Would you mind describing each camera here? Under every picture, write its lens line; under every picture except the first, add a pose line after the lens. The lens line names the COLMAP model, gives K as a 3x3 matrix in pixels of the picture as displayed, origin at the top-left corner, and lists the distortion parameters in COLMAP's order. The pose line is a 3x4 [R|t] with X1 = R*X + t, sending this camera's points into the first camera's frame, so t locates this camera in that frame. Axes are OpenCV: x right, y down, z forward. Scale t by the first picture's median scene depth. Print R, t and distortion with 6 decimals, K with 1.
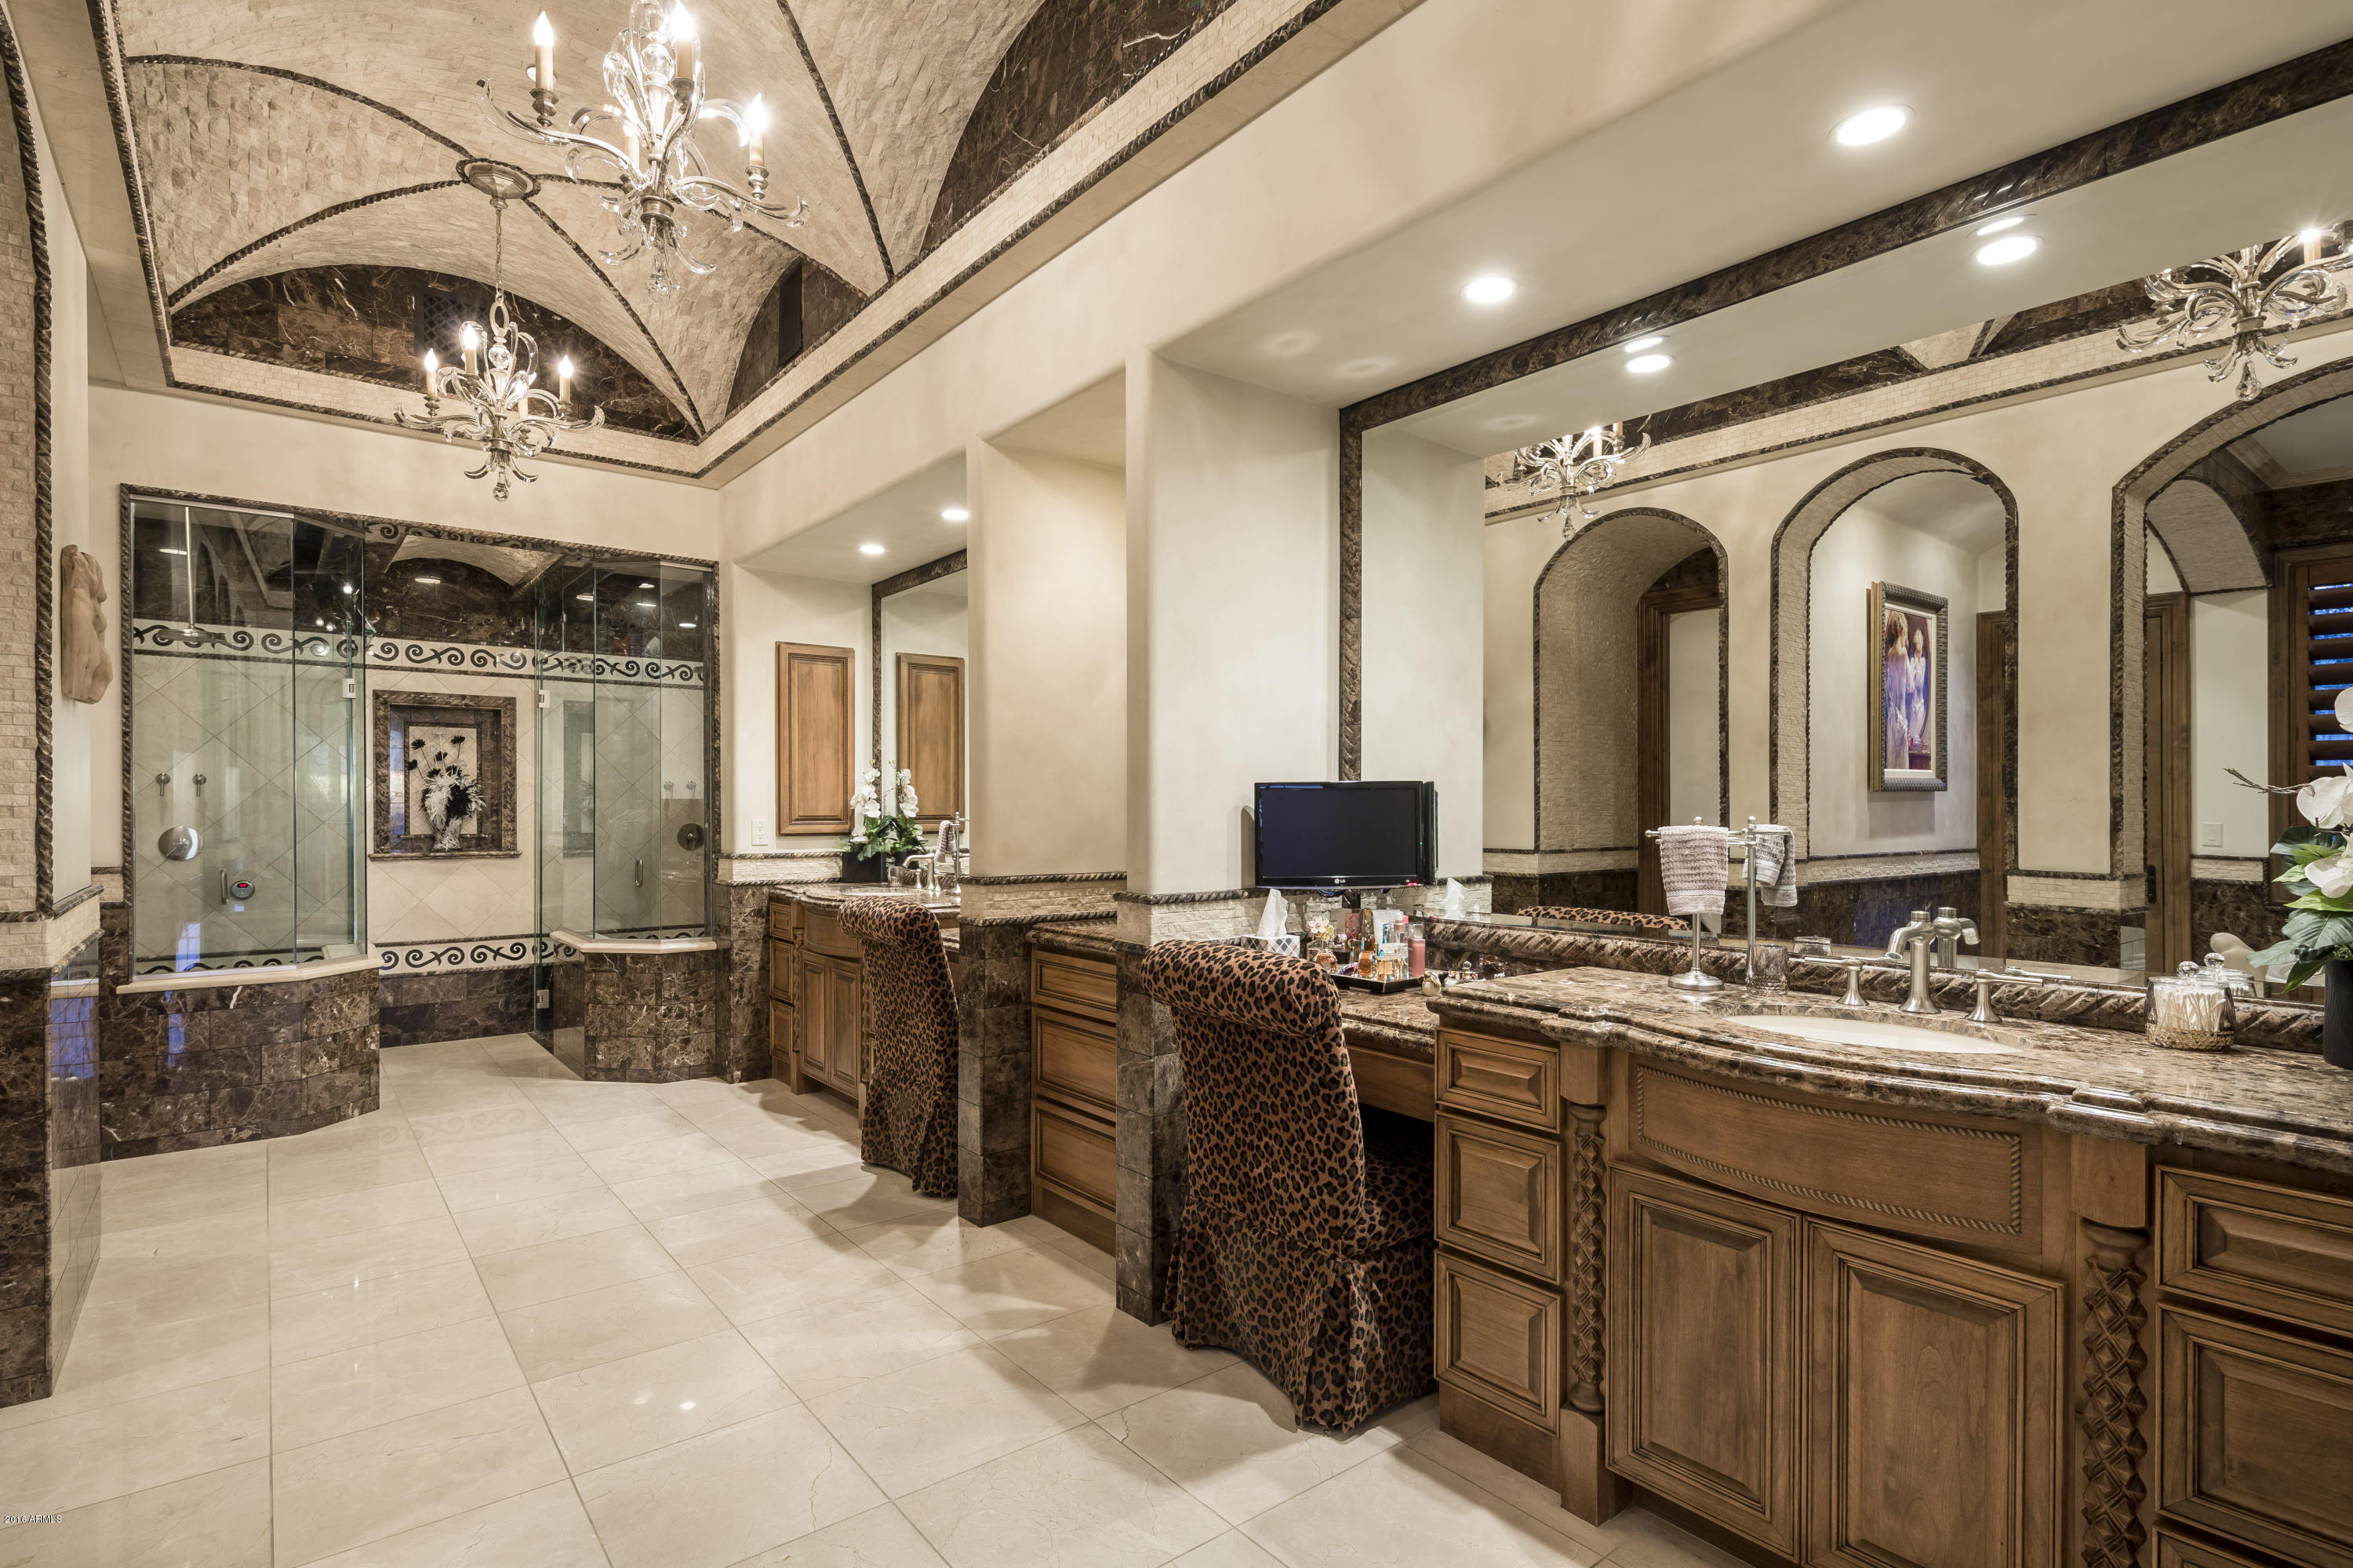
lens RADIAL K [[1175.1, 0, 1171.9], [0, 1175.1, 816.0], [0, 0, 1]] dist [0.000339, 0.000123]
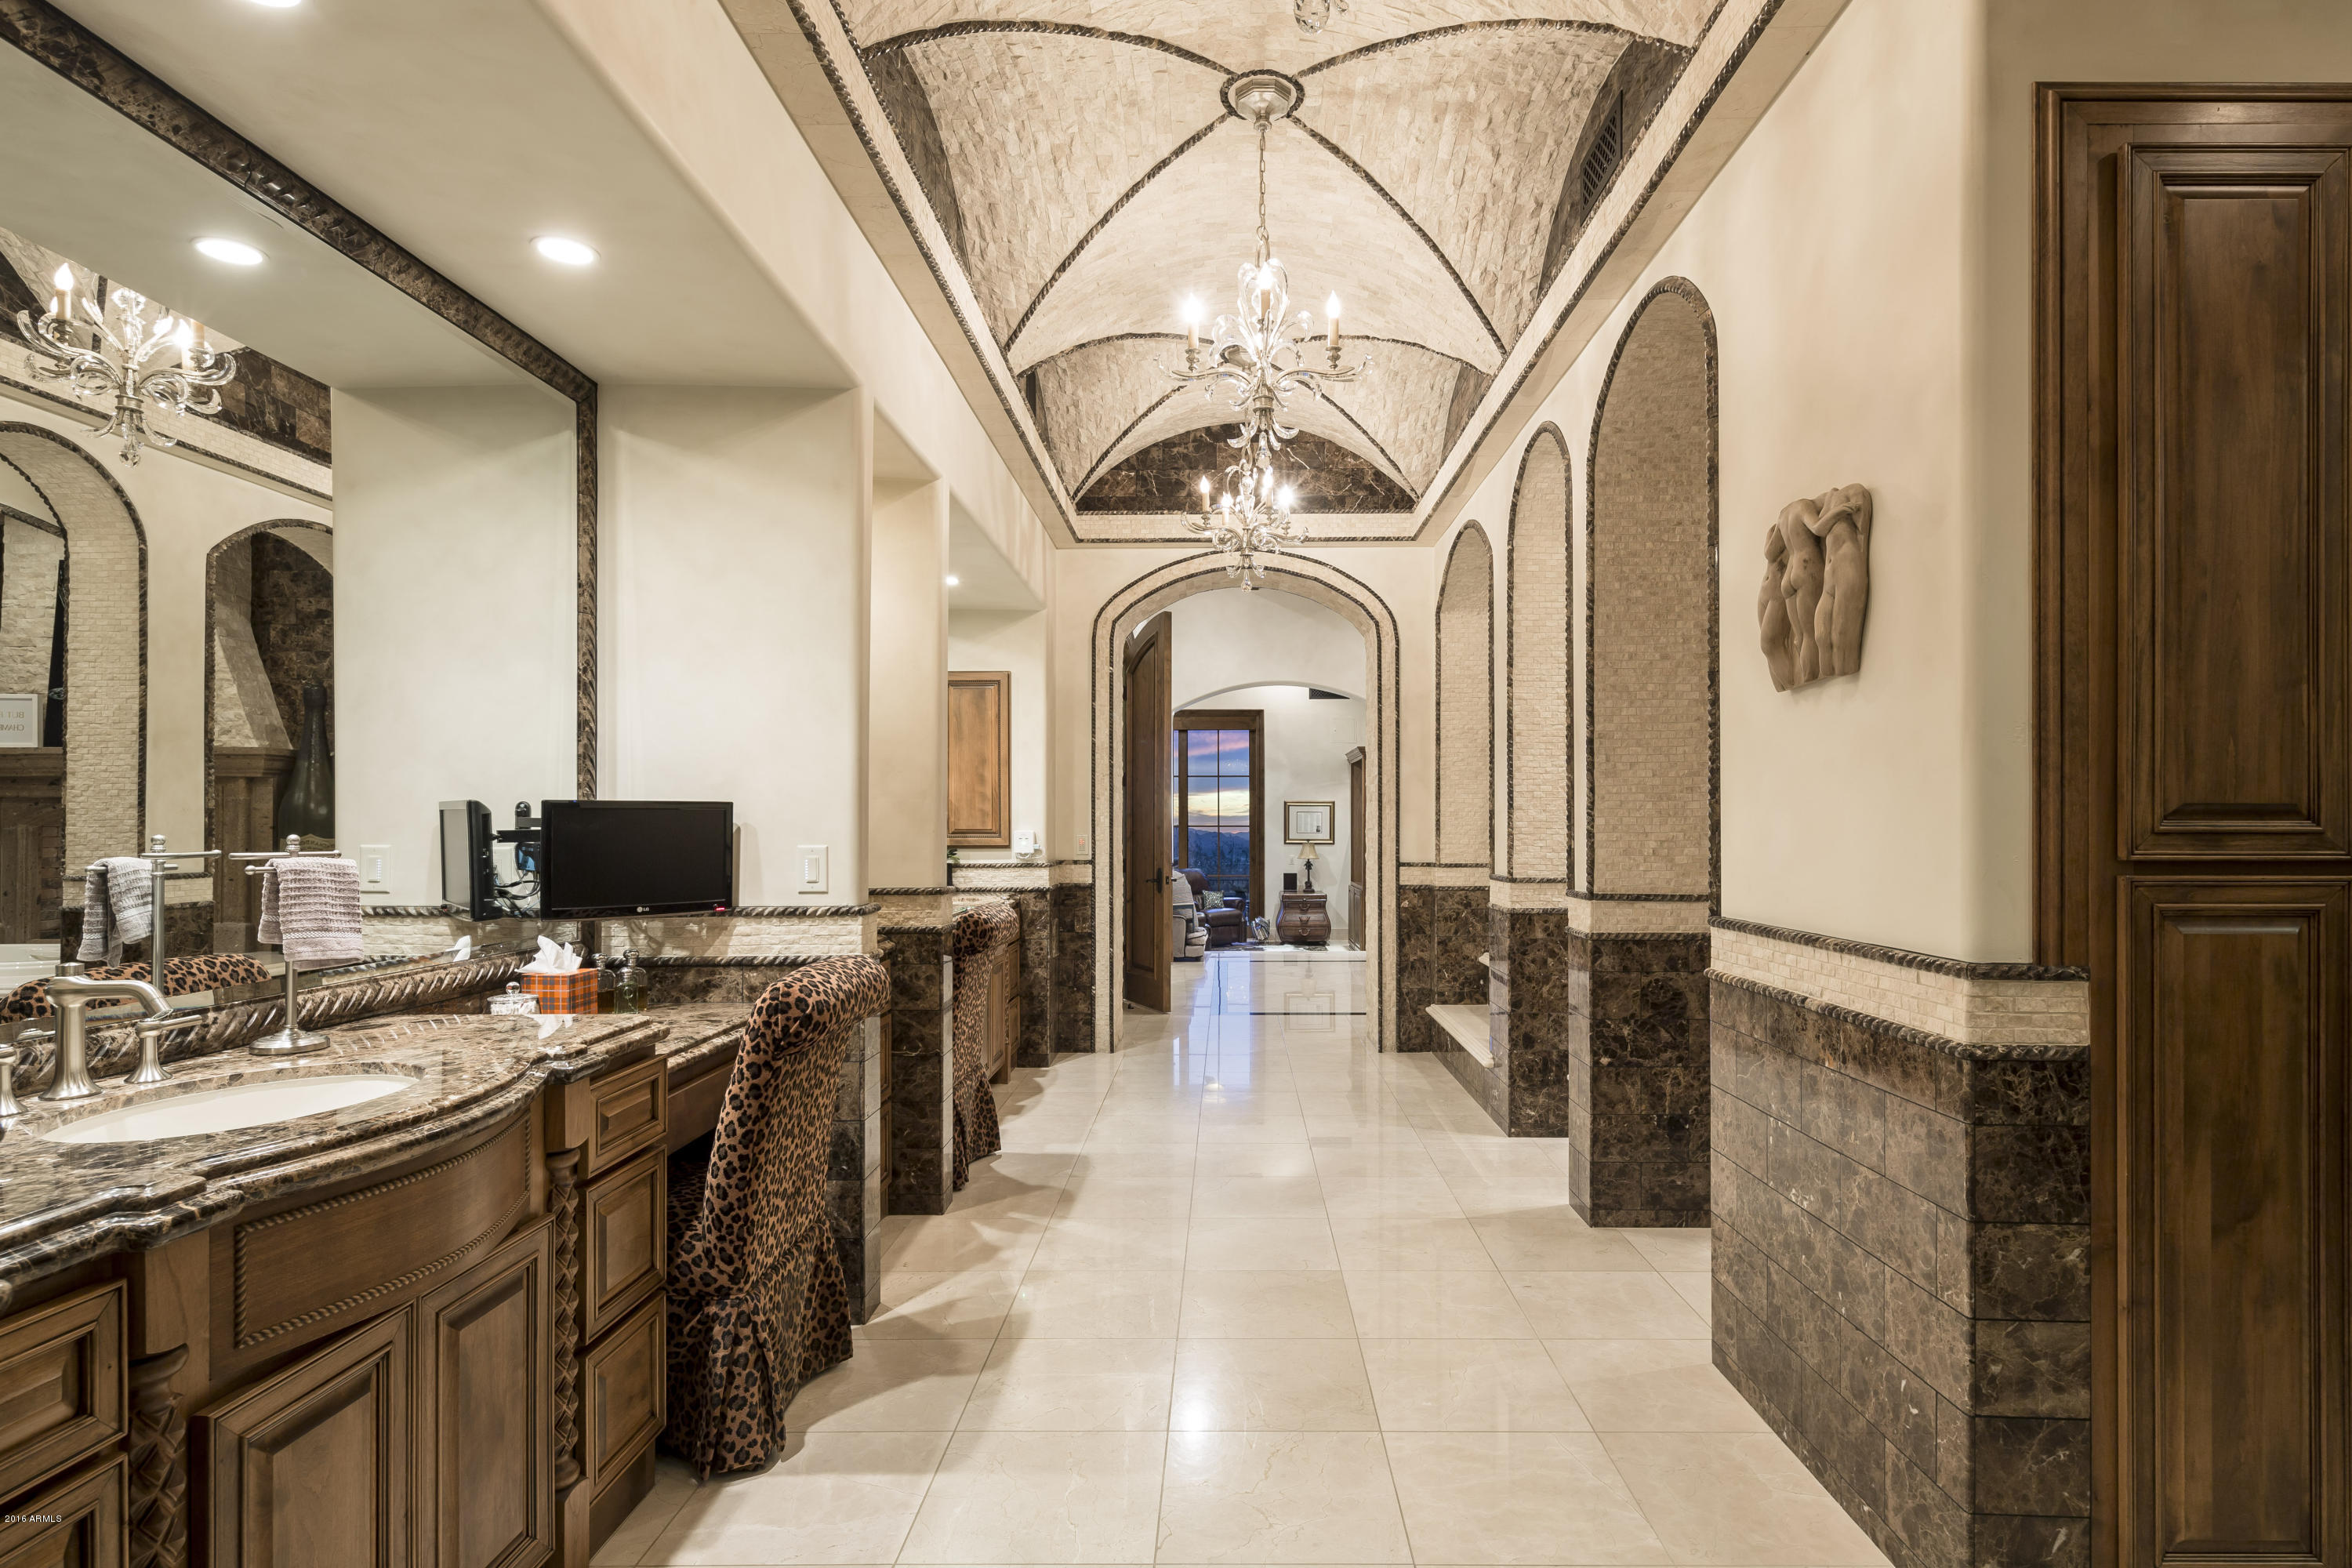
lens RADIAL K [[1174.6, 0, 1171.4], [0, 1174.6, 816.0], [0, 0, 1]] dist [0.000339, 0.000123]
pose [[-0.755146, -0.008152, 0.655506, -1.072248], [-0.000611, 0.999931, 0.011731, -0.034387], [-0.655556, 0.008458, -0.755099, 1.795344]]
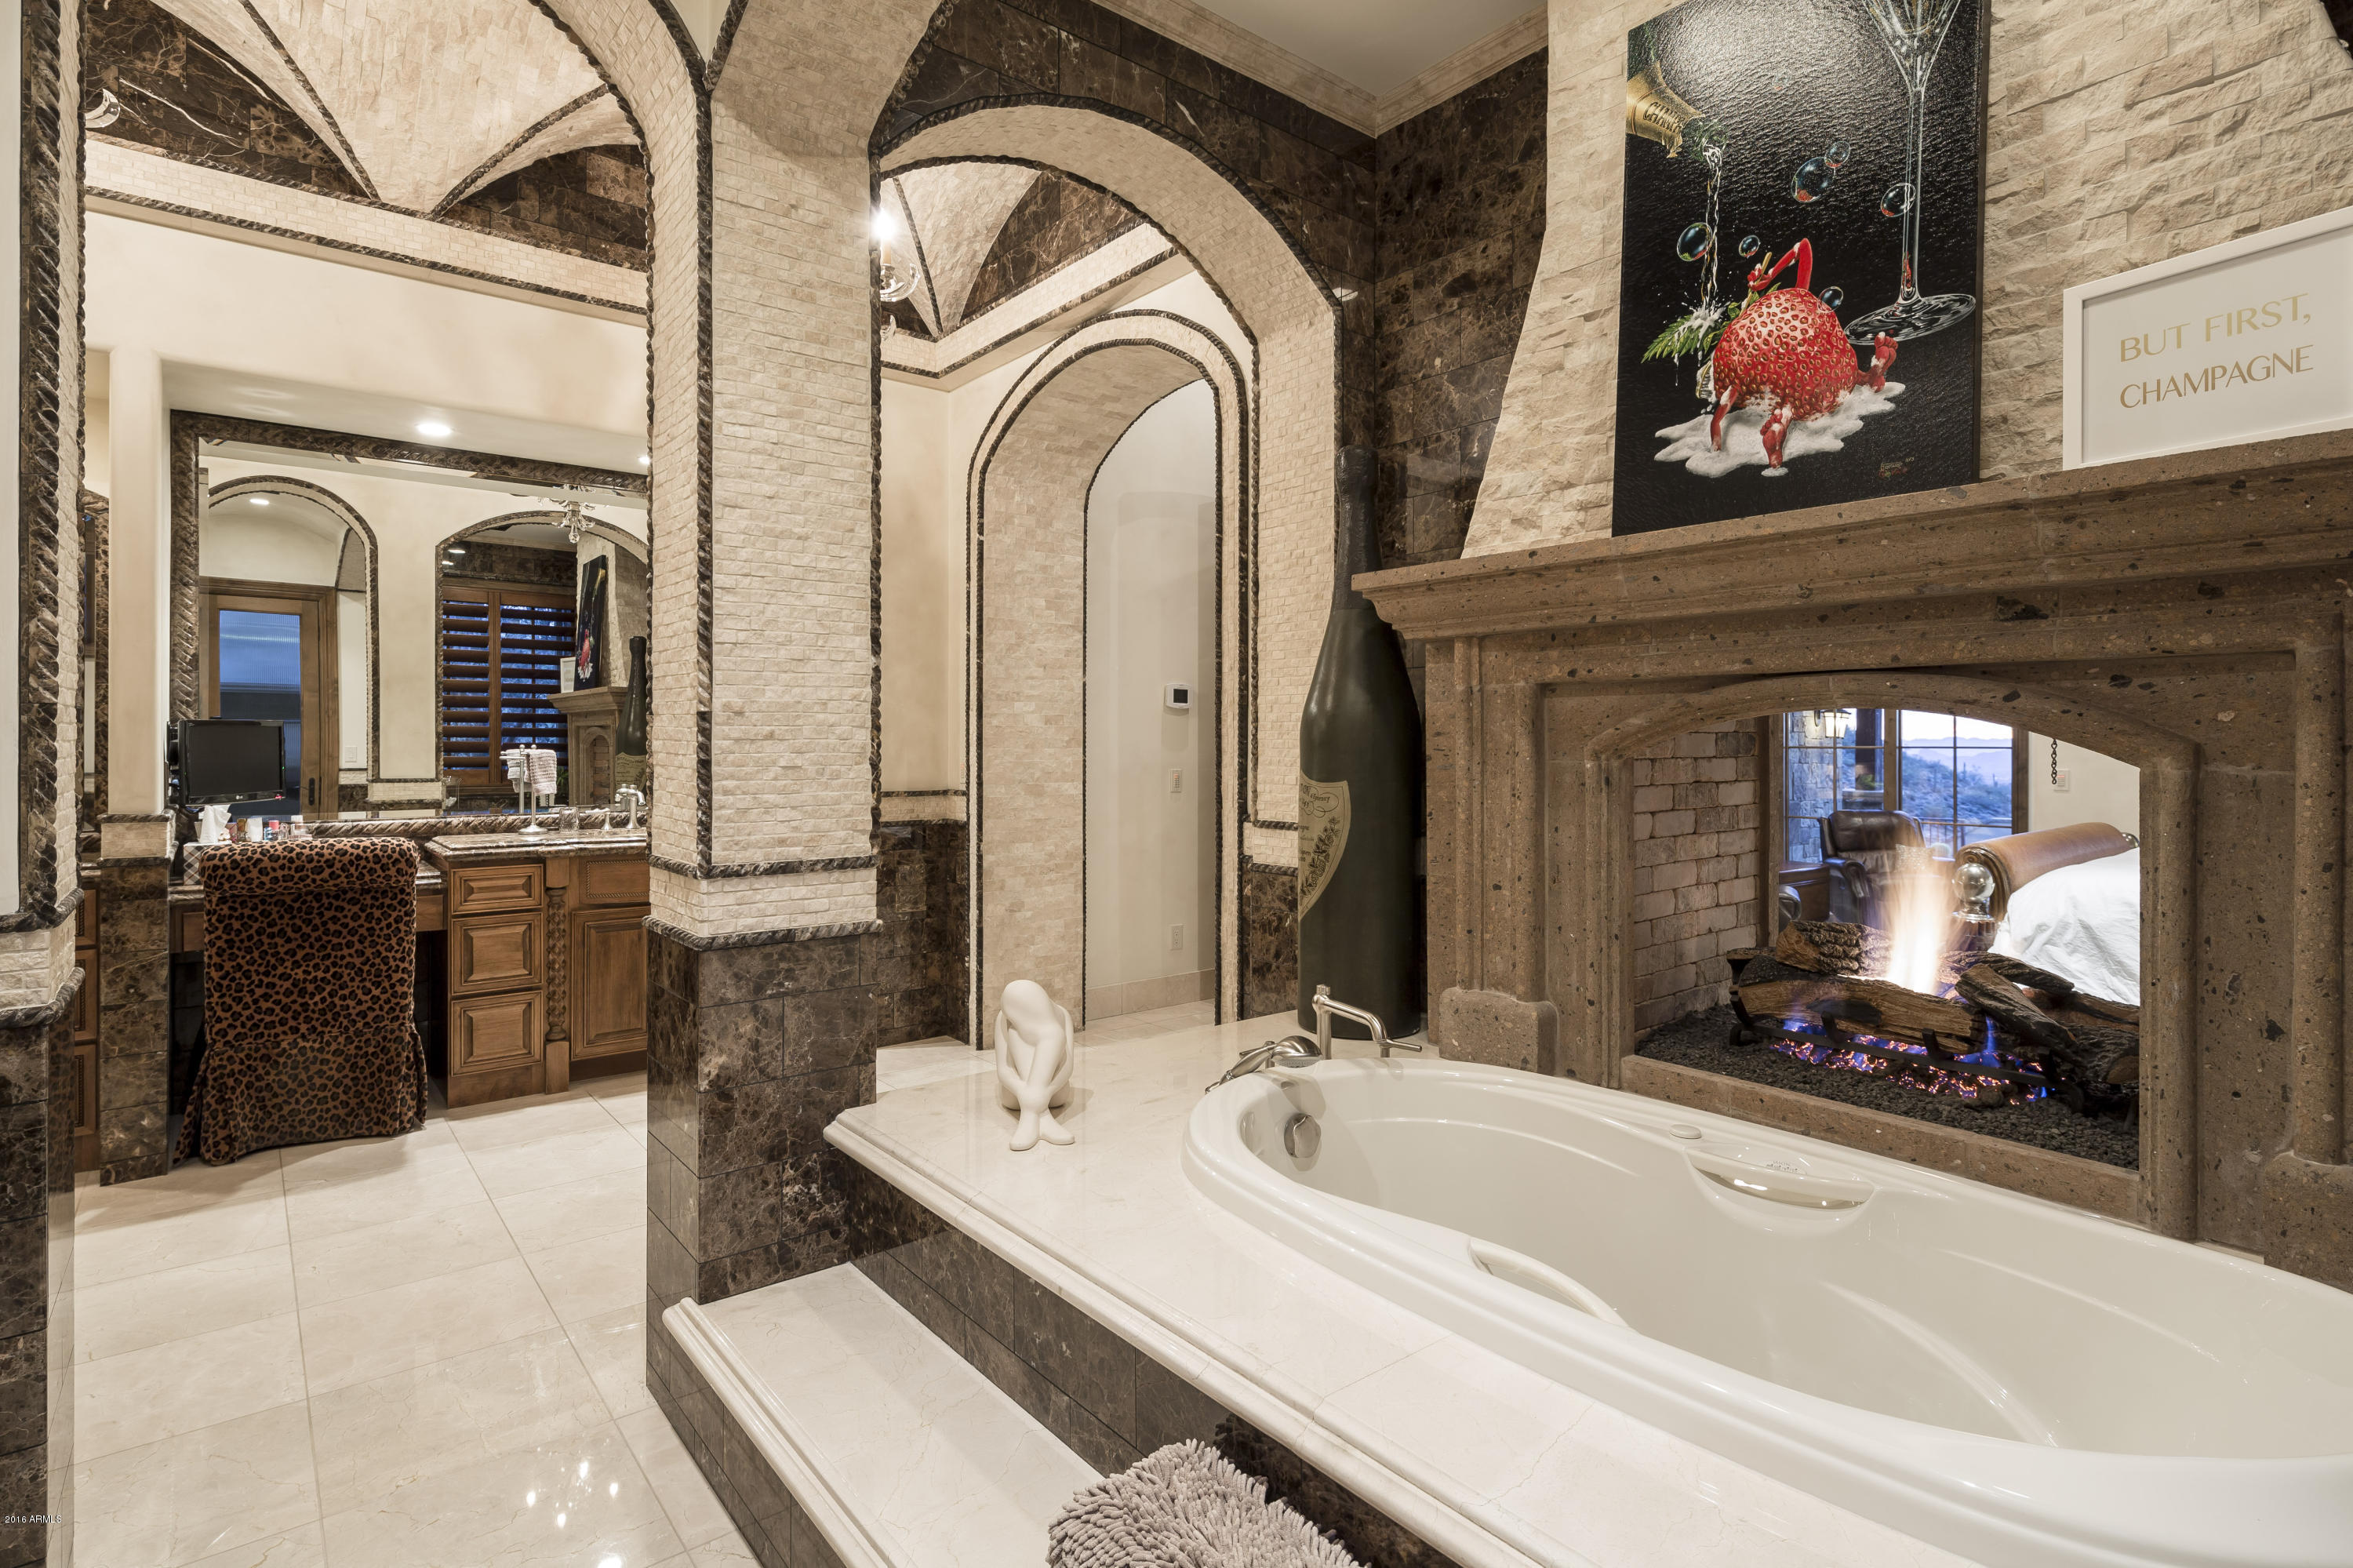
lens RADIAL K [[1149.9, 0, 1162.7], [0, 1149.9, 735.4], [0, 0, 1]] dist [-0.001014, -0.000179]
pose [[-0.003403, -0.007101, 0.999969, -1.148749], [0.011948, 0.999903, 0.007141, -0.012072], [-0.999923, 0.011972, -0.003318, -0.024241]]
